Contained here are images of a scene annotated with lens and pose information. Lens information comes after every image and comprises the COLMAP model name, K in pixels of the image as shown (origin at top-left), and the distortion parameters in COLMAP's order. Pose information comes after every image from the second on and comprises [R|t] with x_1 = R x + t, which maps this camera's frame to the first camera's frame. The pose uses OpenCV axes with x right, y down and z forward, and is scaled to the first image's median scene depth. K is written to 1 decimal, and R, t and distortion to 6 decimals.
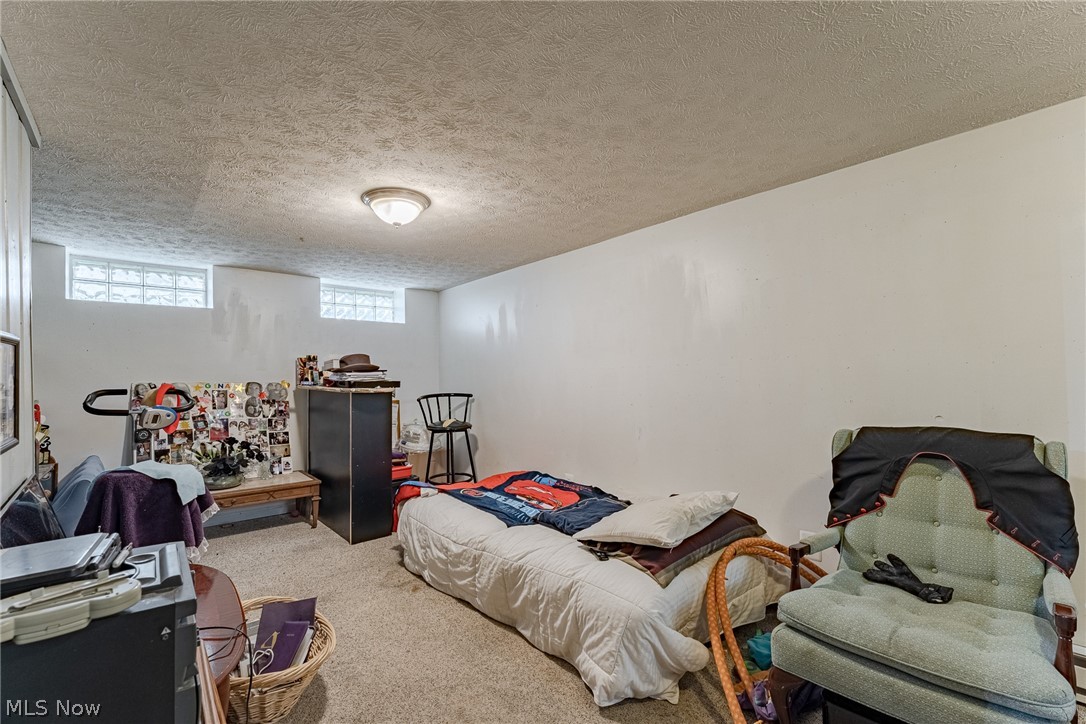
lens RADIAL K [[465.7, 0, 542.3], [0, 465.7, 373.6], [0, 0, 1]] dist [-0.001261, -0.000051]
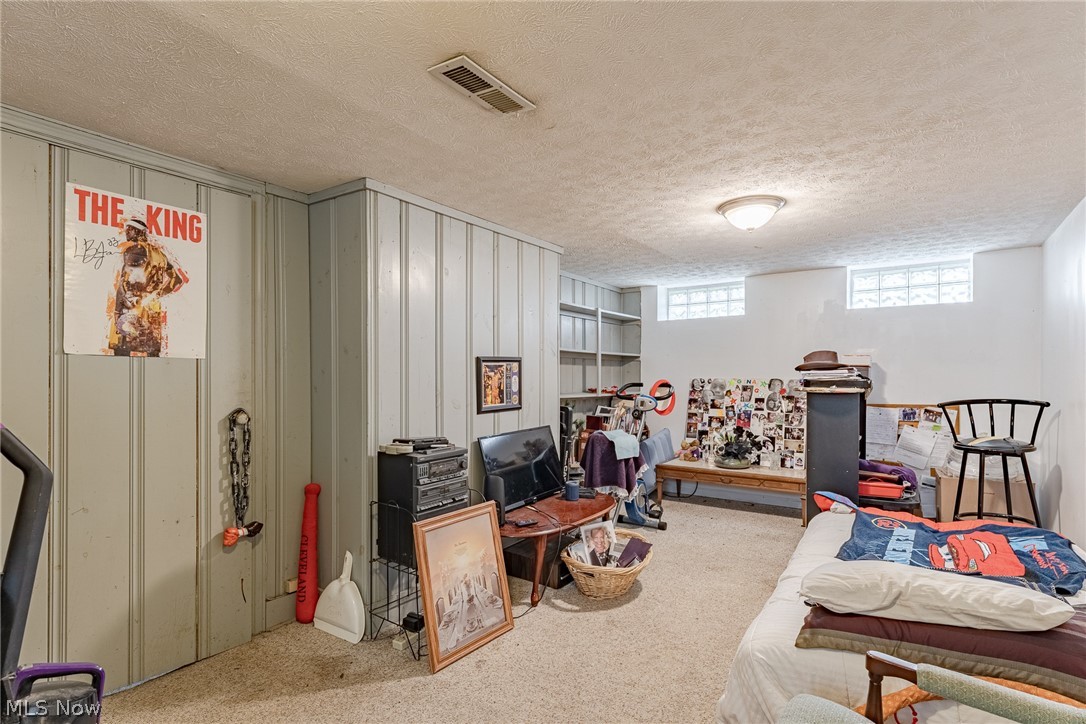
lens RADIAL K [[547.7, 0, 542.7], [0, 547.7, 372.3], [0, 0, 1]] dist [0.024271, 0.000155]
pose [[0.272536, 0.004534, -0.962135, 0.493071], [0.008250, 0.999941, 0.007049, -0.010950], [0.962110, -0.009859, 0.272482, 0.149125]]
